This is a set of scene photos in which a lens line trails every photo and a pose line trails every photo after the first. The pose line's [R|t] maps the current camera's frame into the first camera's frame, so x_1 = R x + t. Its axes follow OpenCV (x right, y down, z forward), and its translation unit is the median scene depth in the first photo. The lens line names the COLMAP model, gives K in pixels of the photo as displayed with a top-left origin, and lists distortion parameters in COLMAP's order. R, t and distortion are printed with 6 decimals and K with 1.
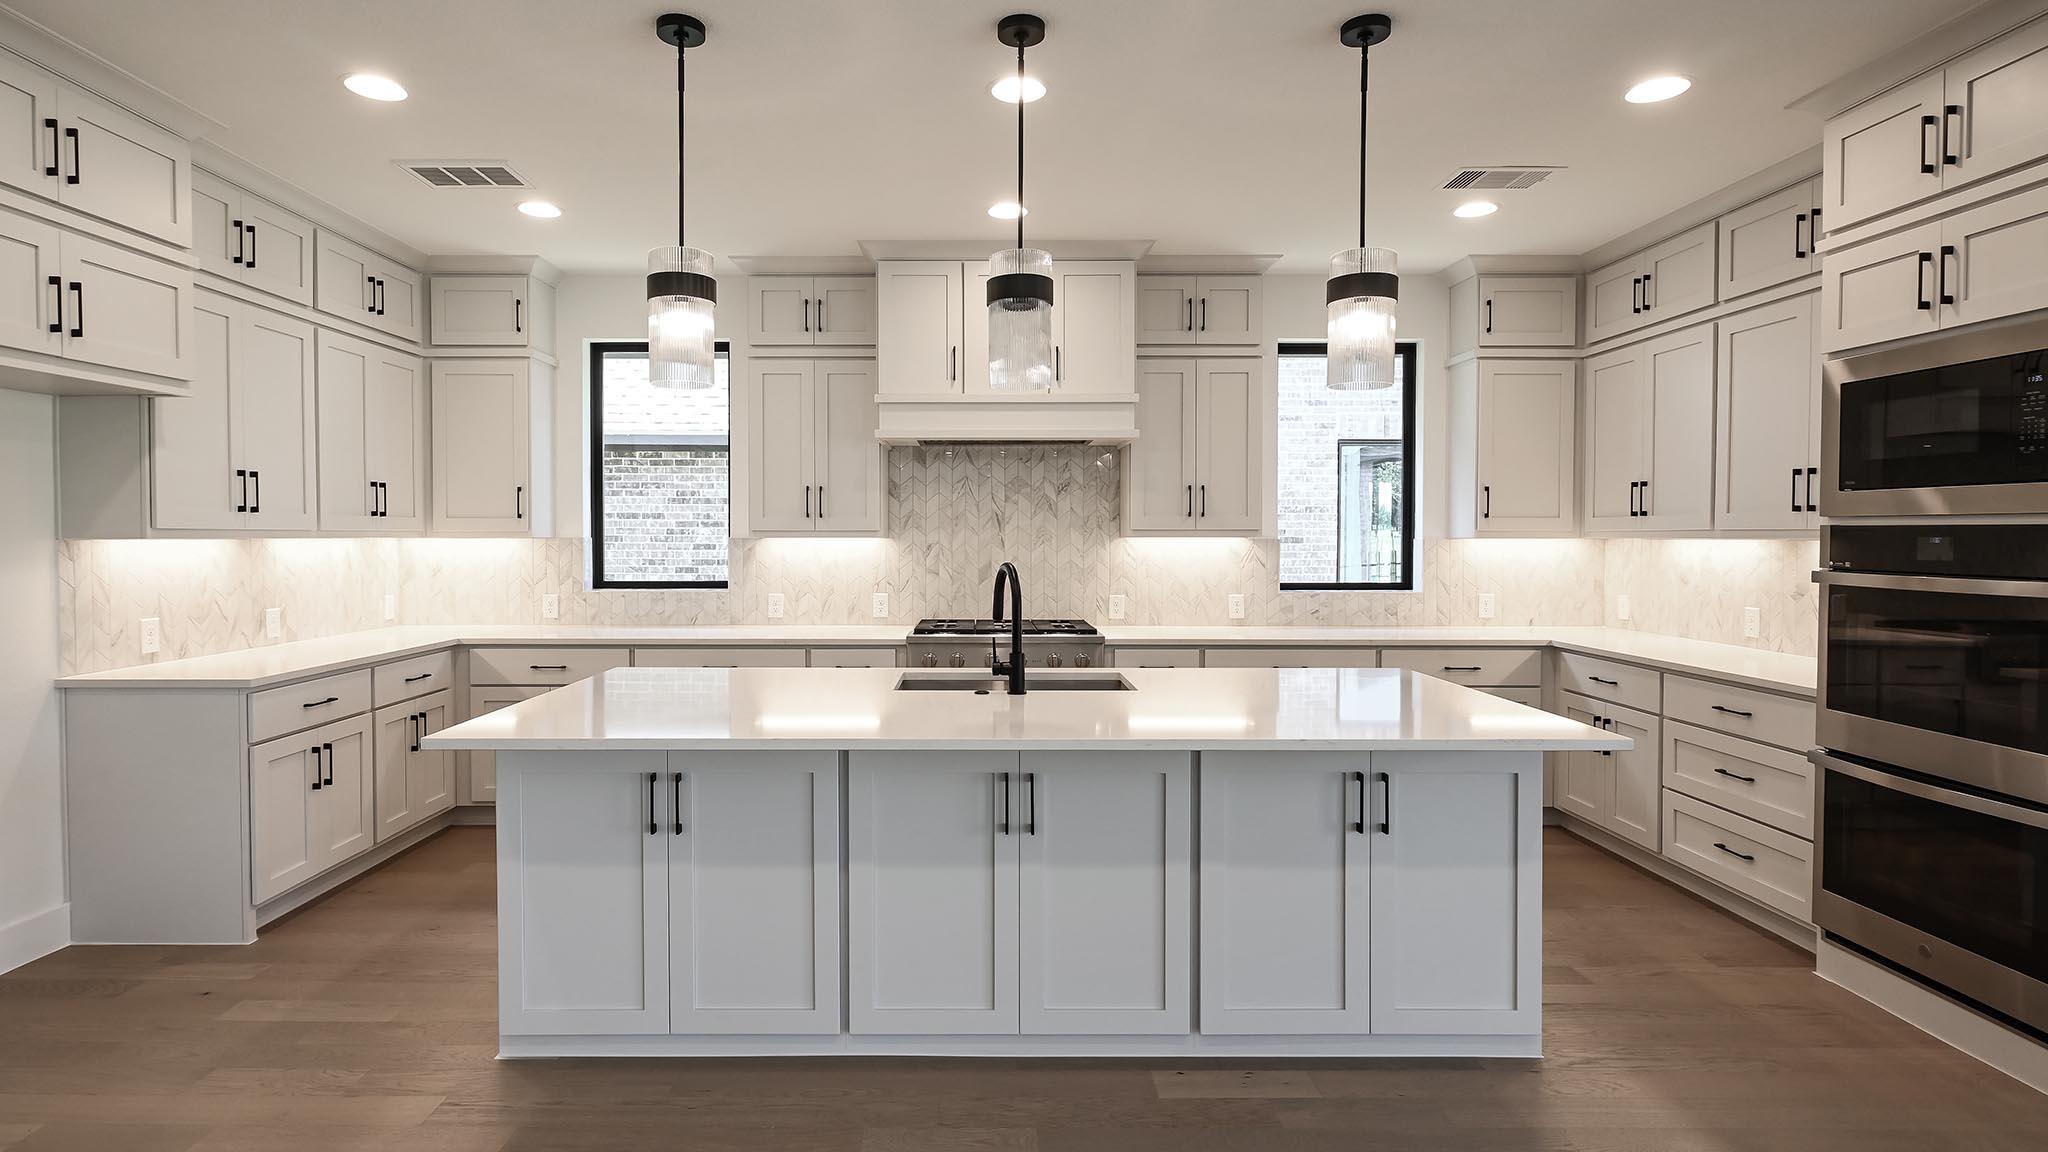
lens RADIAL K [[1018.8, 0, 970.7], [0, 1018.8, 556.6], [0, 0, 1]] dist [0.002440, -0.001000]
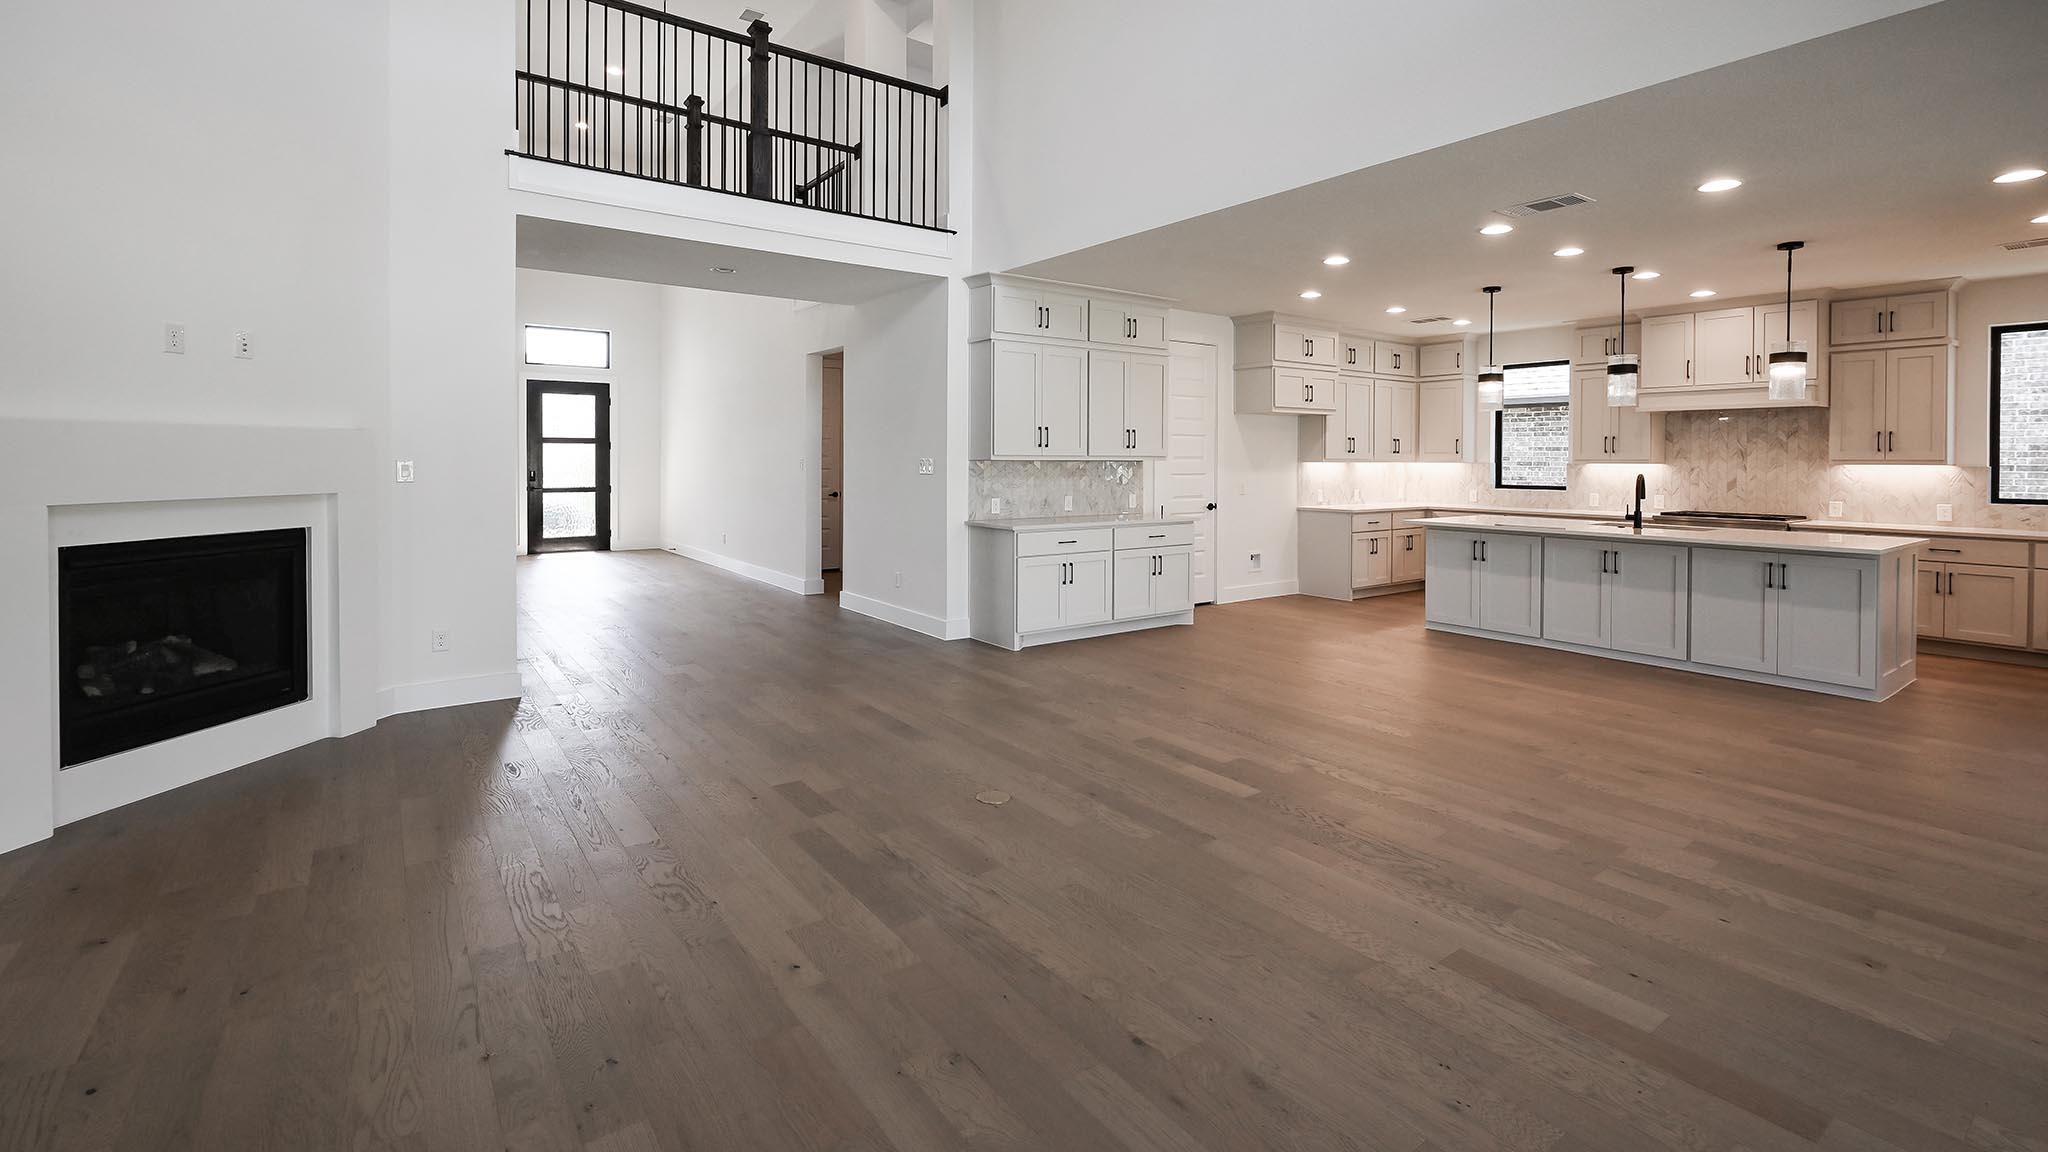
lens RADIAL K [[892.2, 0, 1022.3], [0, 892.2, 467.5], [0, 0, 1]] dist [-0.006693, 0.000440]
pose [[0.594337, 0.010256, -0.804151, 0.549501], [-0.021192, 0.999771, -0.002912, 0.017660], [0.803937, 0.018772, 0.594418, -0.898148]]
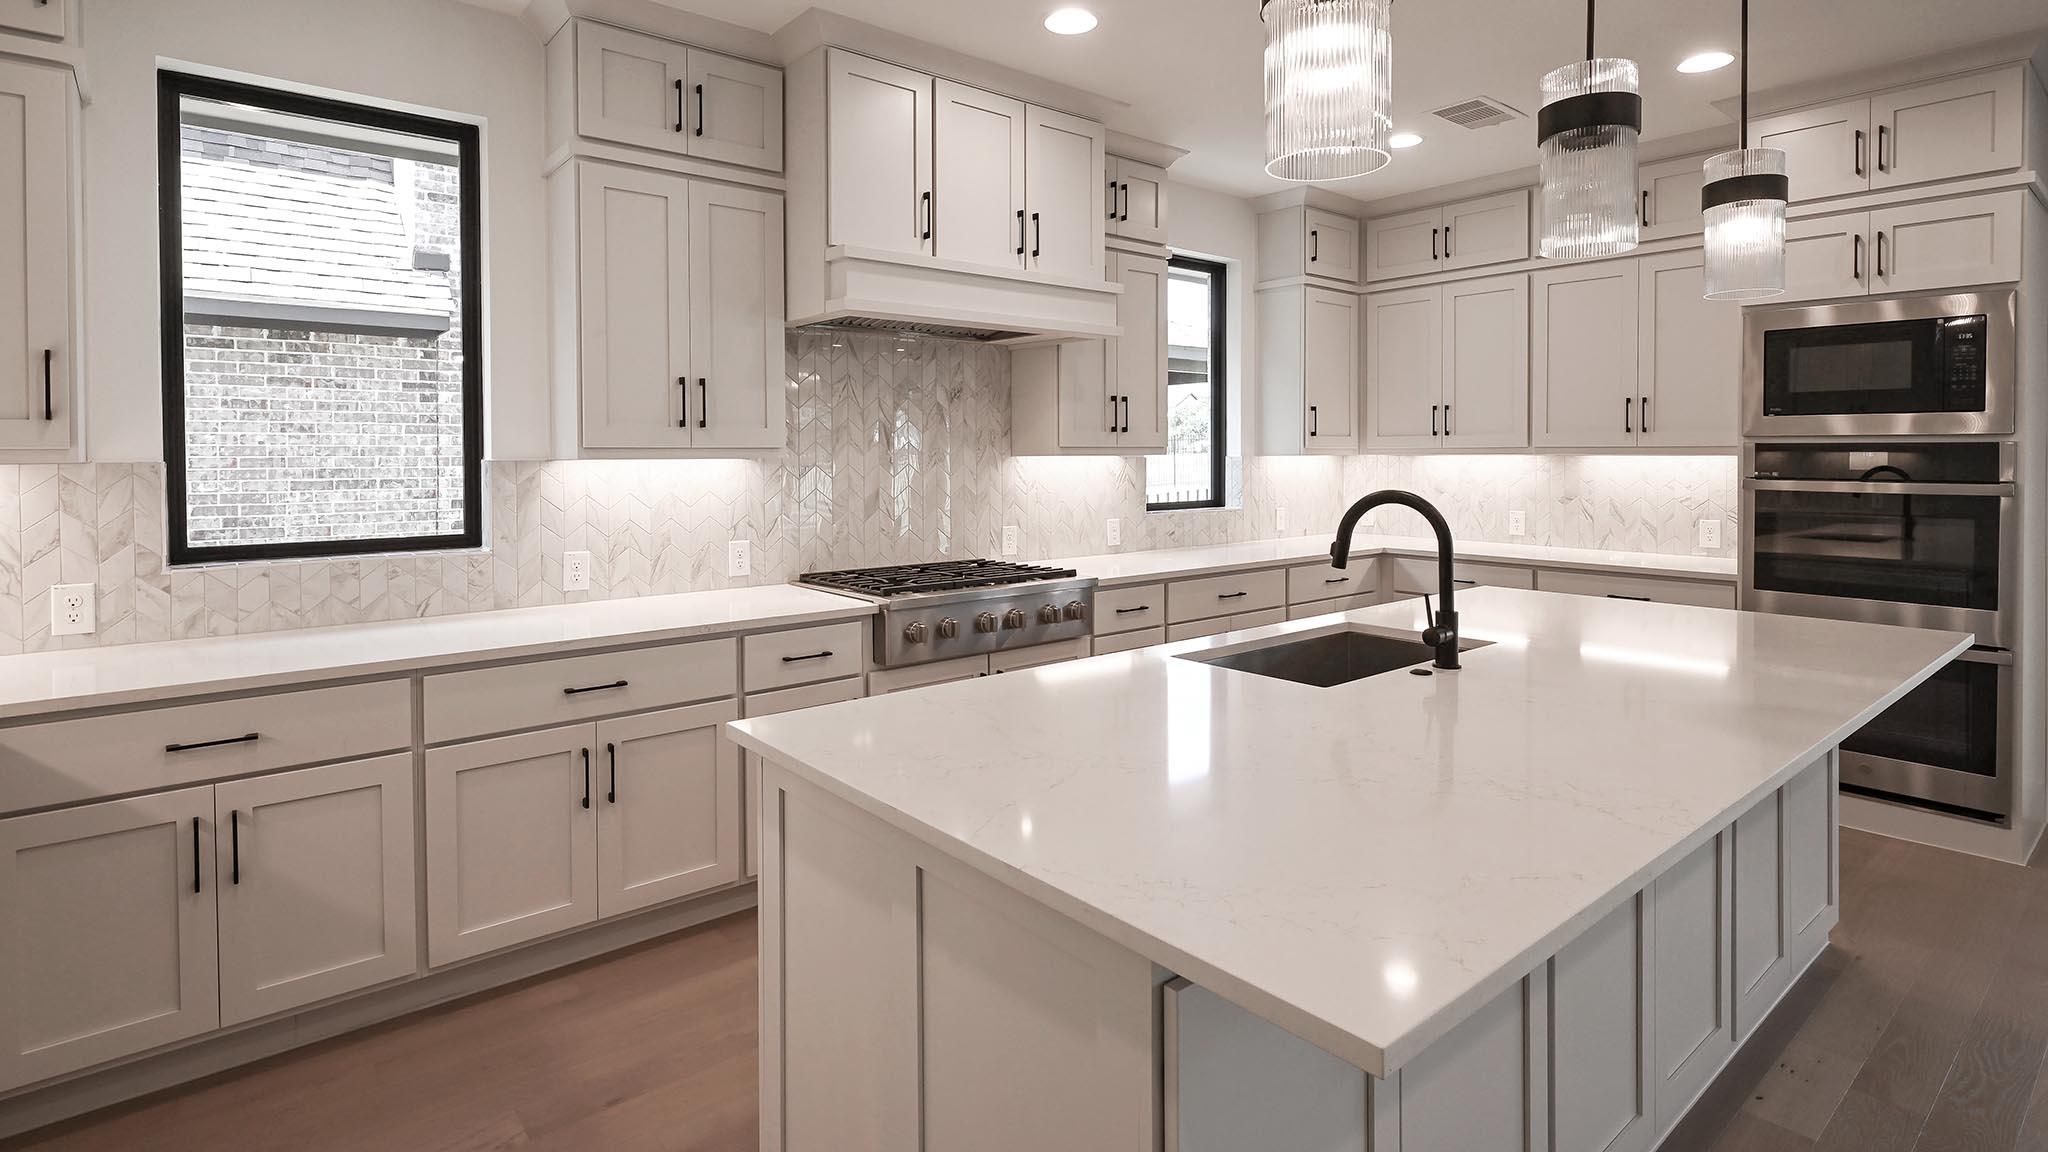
lens RADIAL K [[1018.8, 0, 1035.0], [0, 1018.8, 467.2], [0, 0, 1]] dist [0.002440, -0.001000]
pose [[0.765896, -0.011606, 0.642860, -0.412673], [0.017142, 0.999850, -0.002372, -0.008548], [-0.642736, 0.012837, 0.765980, 0.391696]]
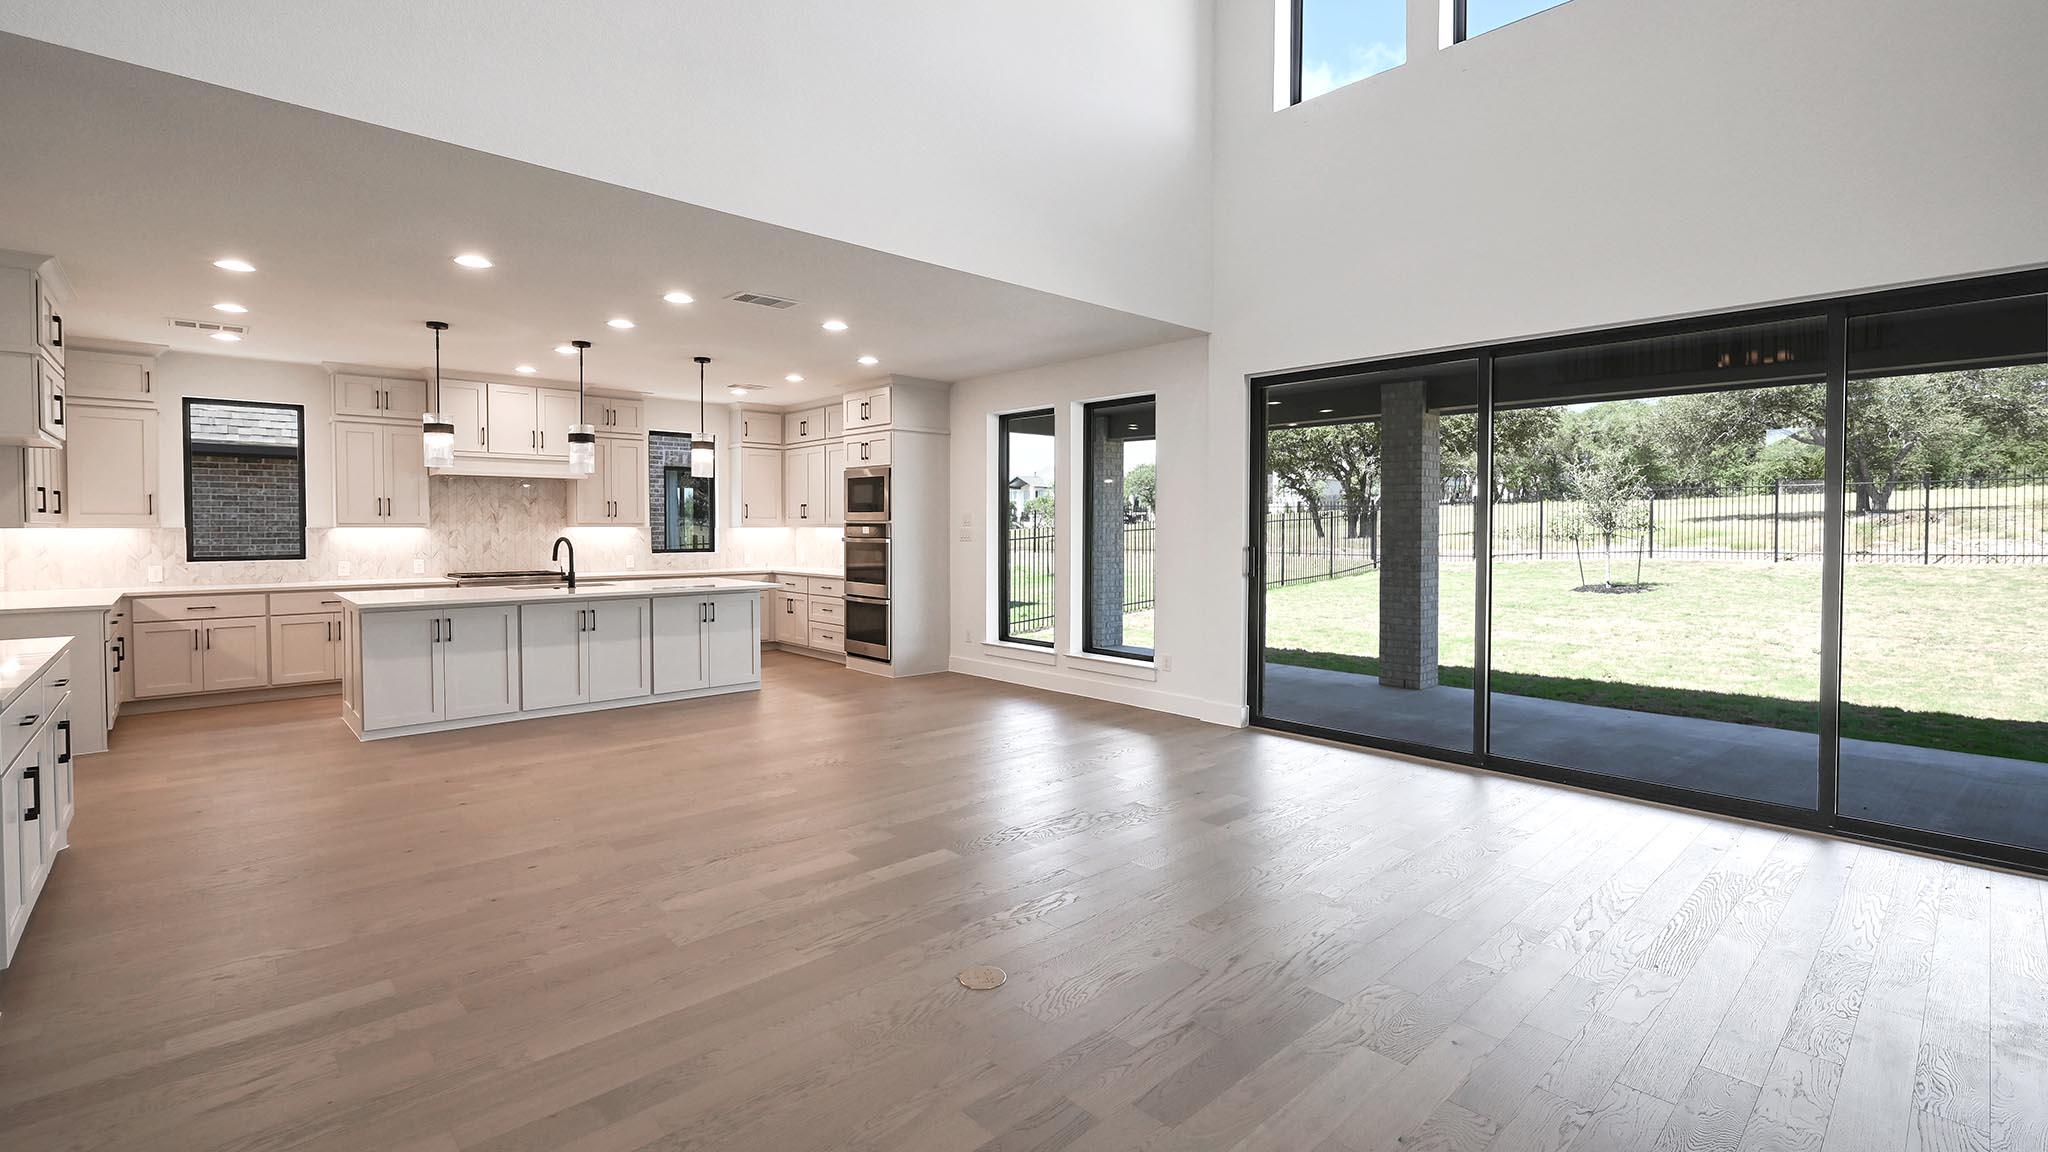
lens RADIAL K [[892.2, 0, 1027.1], [0, 892.2, 546.1], [0, 0, 1]] dist [-0.006693, 0.000440]
pose [[0.725471, -0.015490, 0.688078, -0.418632], [0.013611, 0.999874, 0.008159, 0.016618], [-0.688118, 0.003446, 0.725591, -0.894592]]
